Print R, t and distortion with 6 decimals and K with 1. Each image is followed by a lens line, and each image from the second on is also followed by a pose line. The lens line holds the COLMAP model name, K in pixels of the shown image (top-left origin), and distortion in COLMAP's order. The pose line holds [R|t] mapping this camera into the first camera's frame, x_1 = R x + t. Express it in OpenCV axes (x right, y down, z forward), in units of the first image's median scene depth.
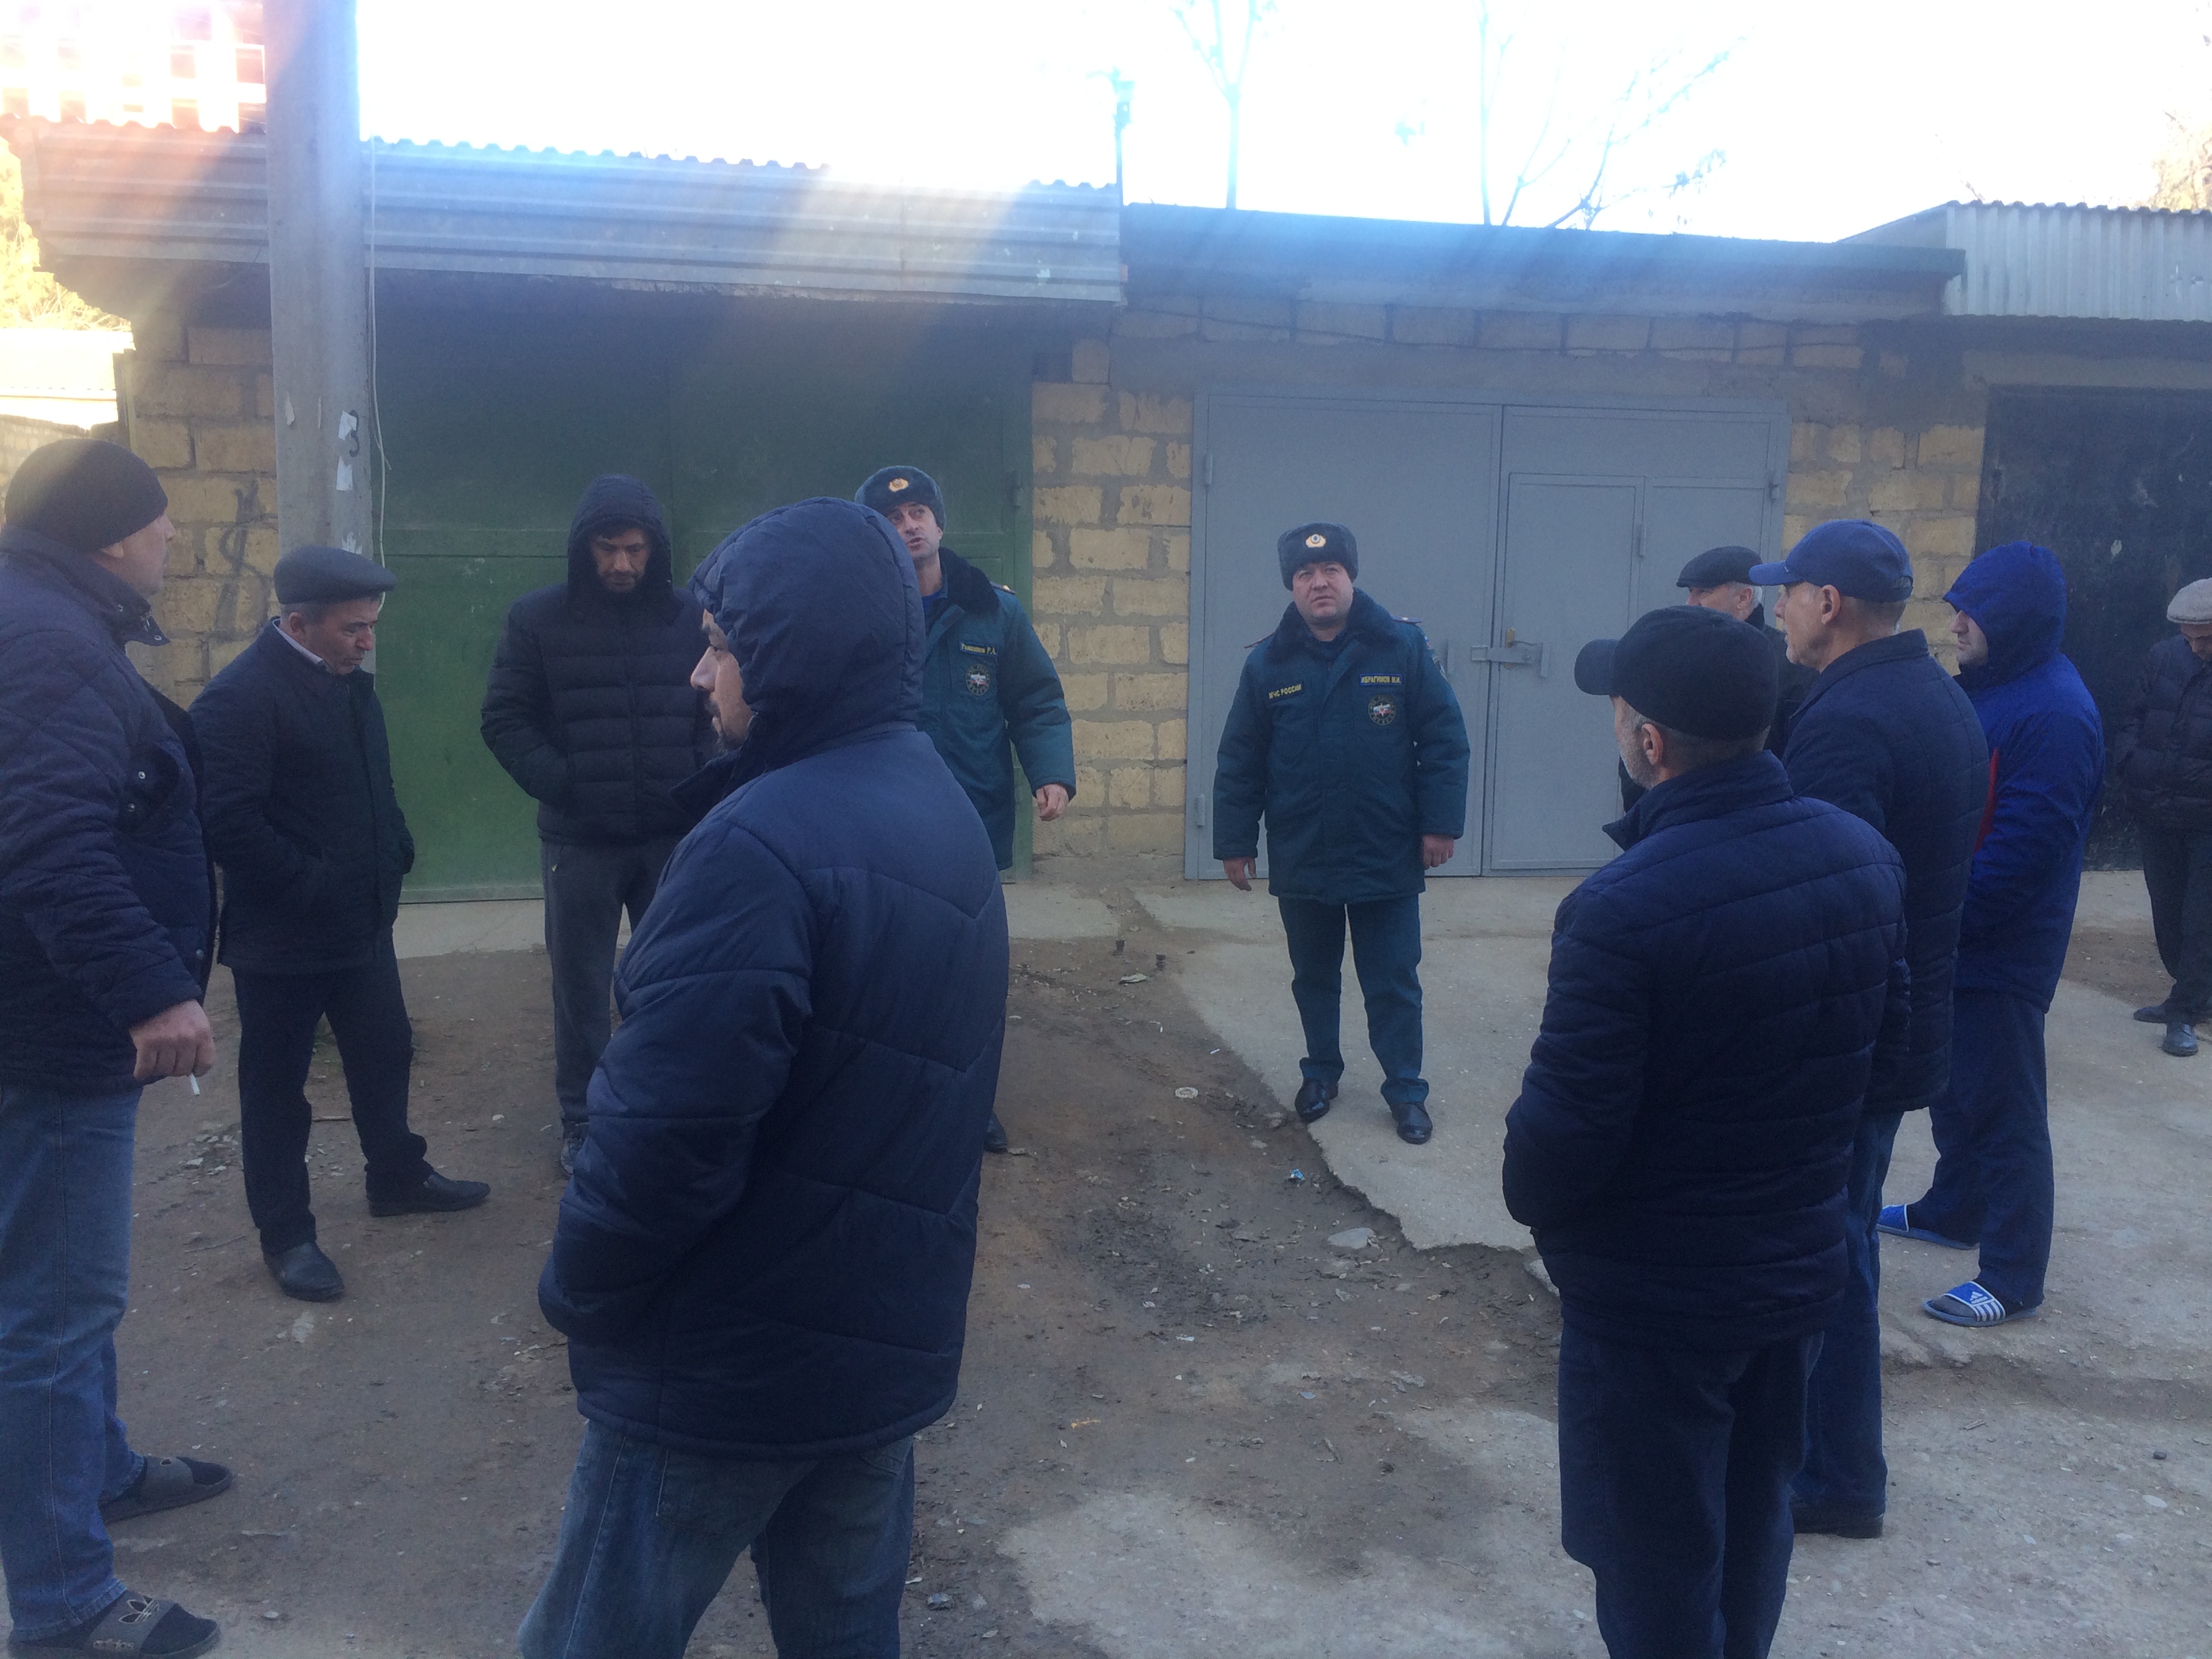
lens RADIAL K [[1852.1, 0, 1104.4], [0, 1852.1, 827.2], [0, 0, 1]] dist [0.050586, -0.069180]
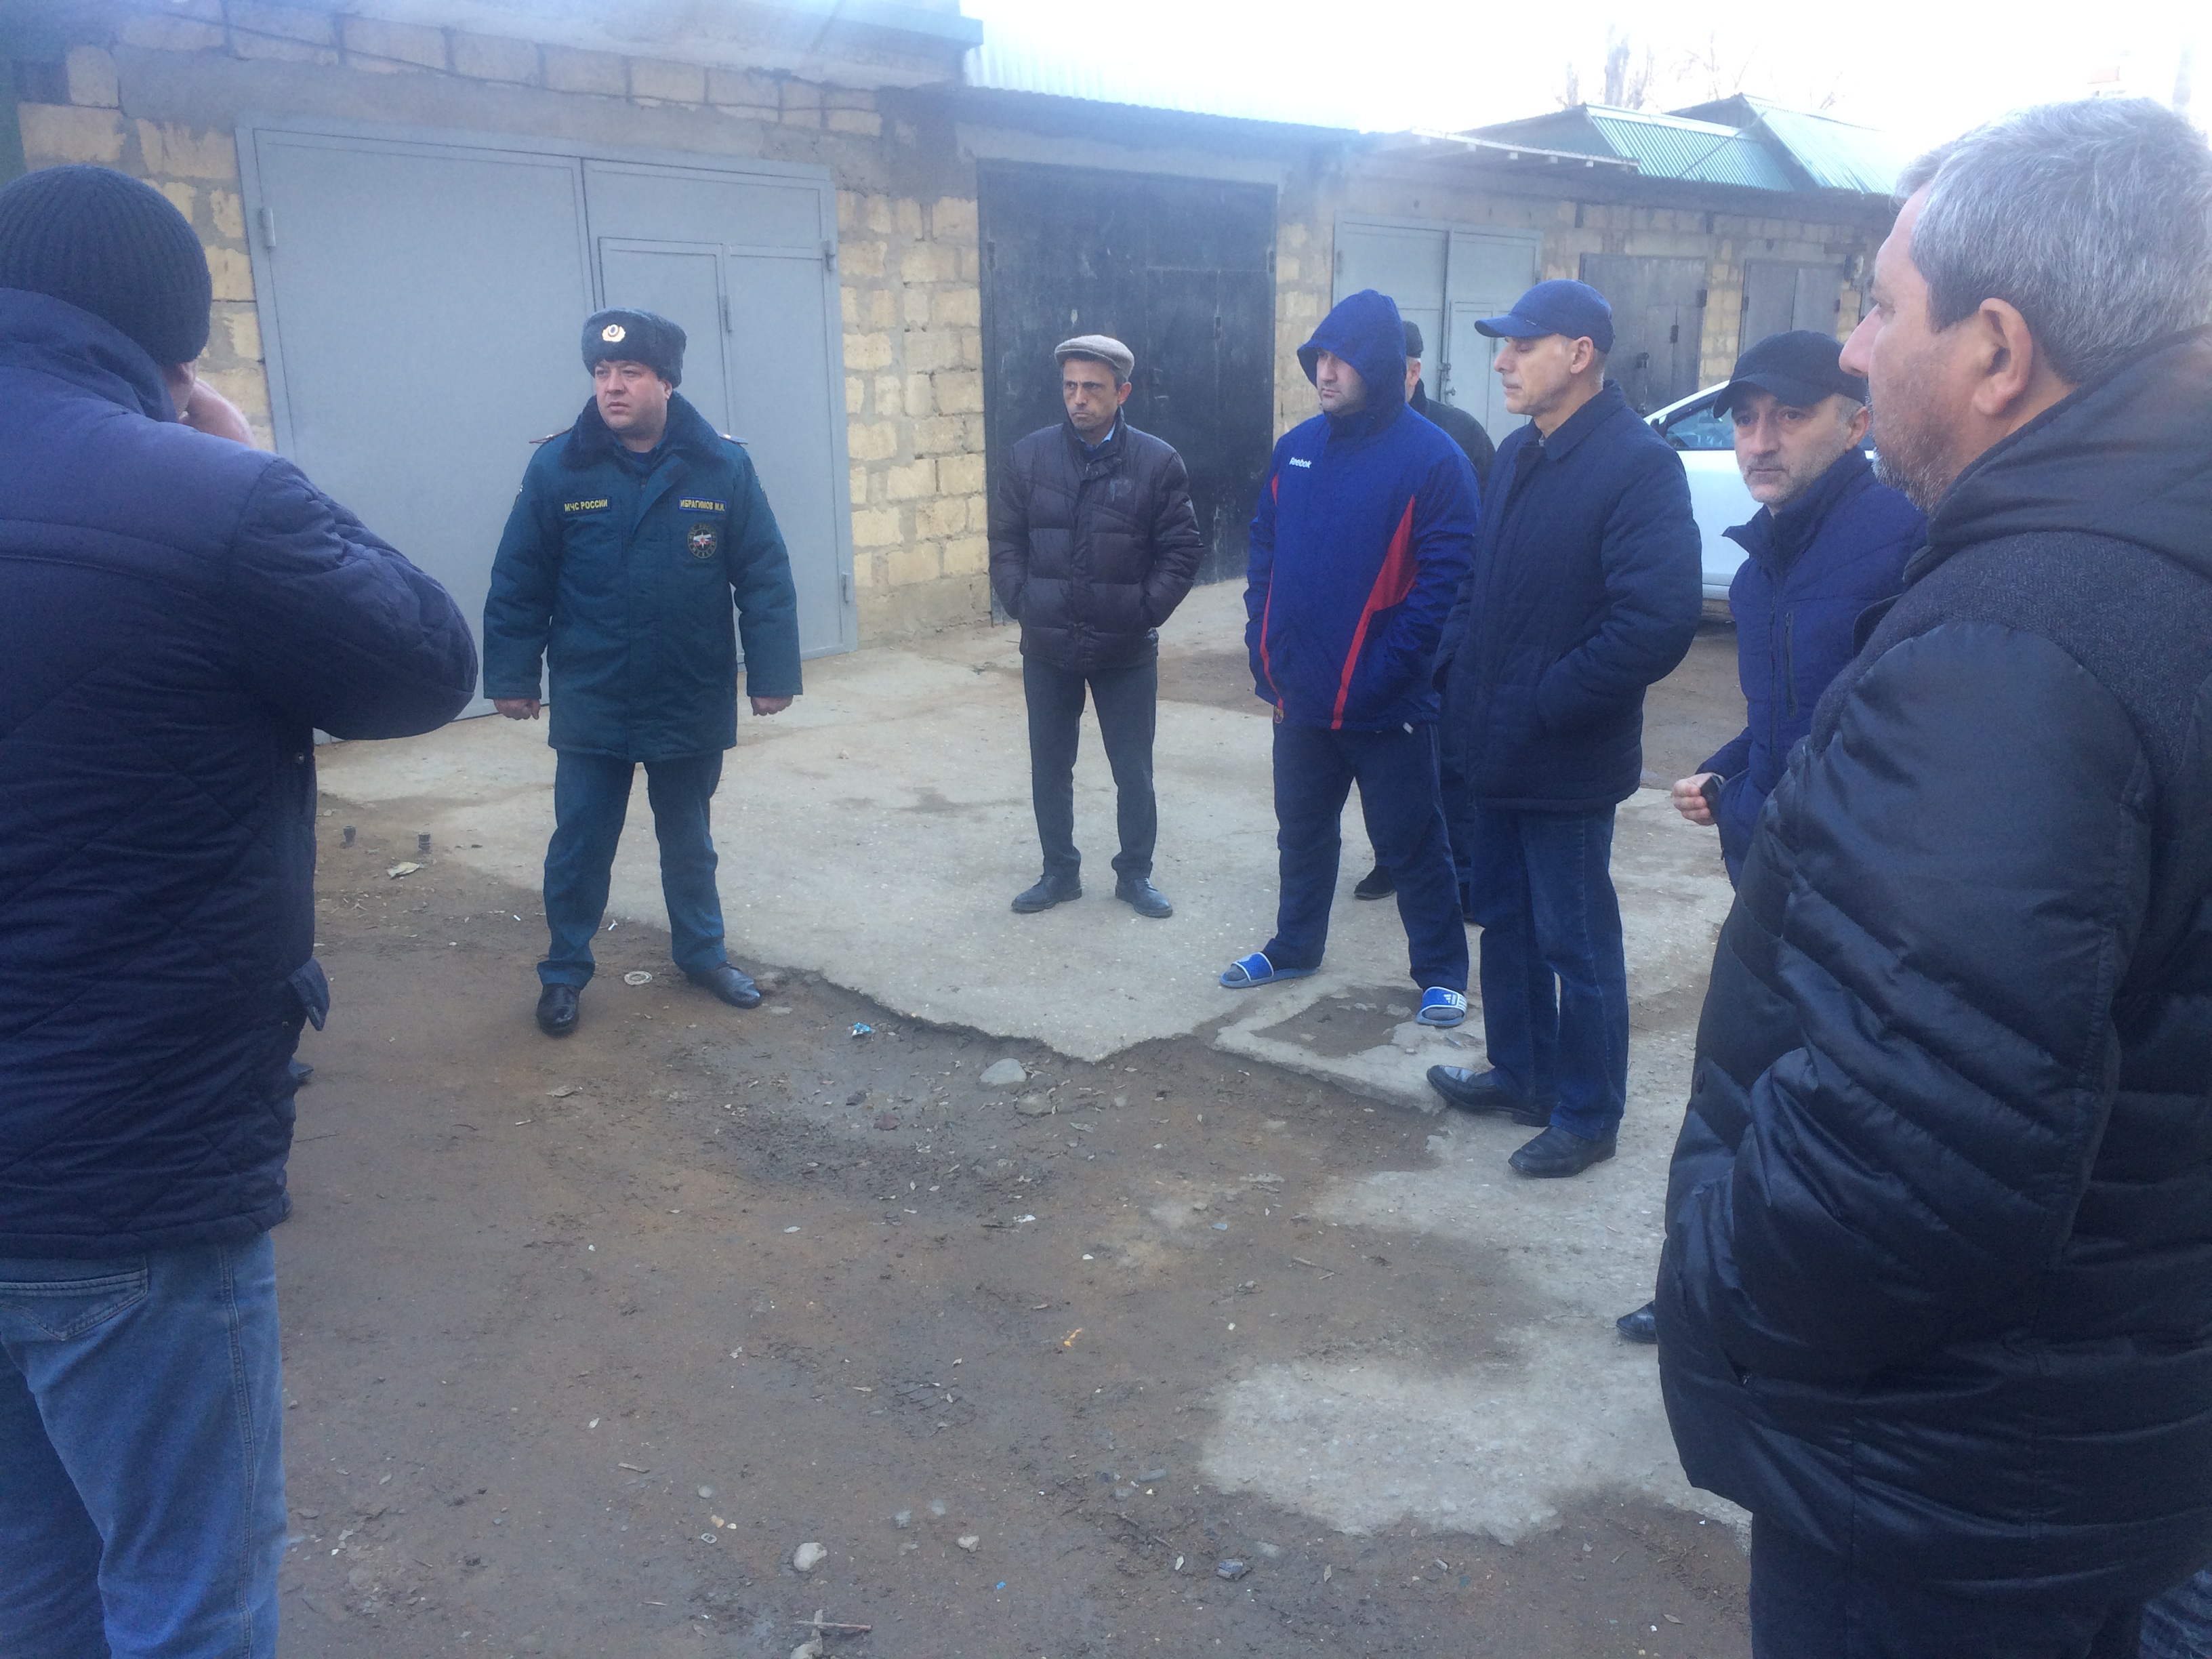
lens RADIAL K [[1852.1, 0, 1111.6], [0, 1852.1, 839.4], [0, 0, 1]] dist [0.050586, -0.069180]
pose [[0.751541, -0.194651, 0.630315, -0.216006], [0.119620, 0.979848, 0.159967, -0.020463], [-0.648750, -0.044823, 0.759680, 0.142654]]
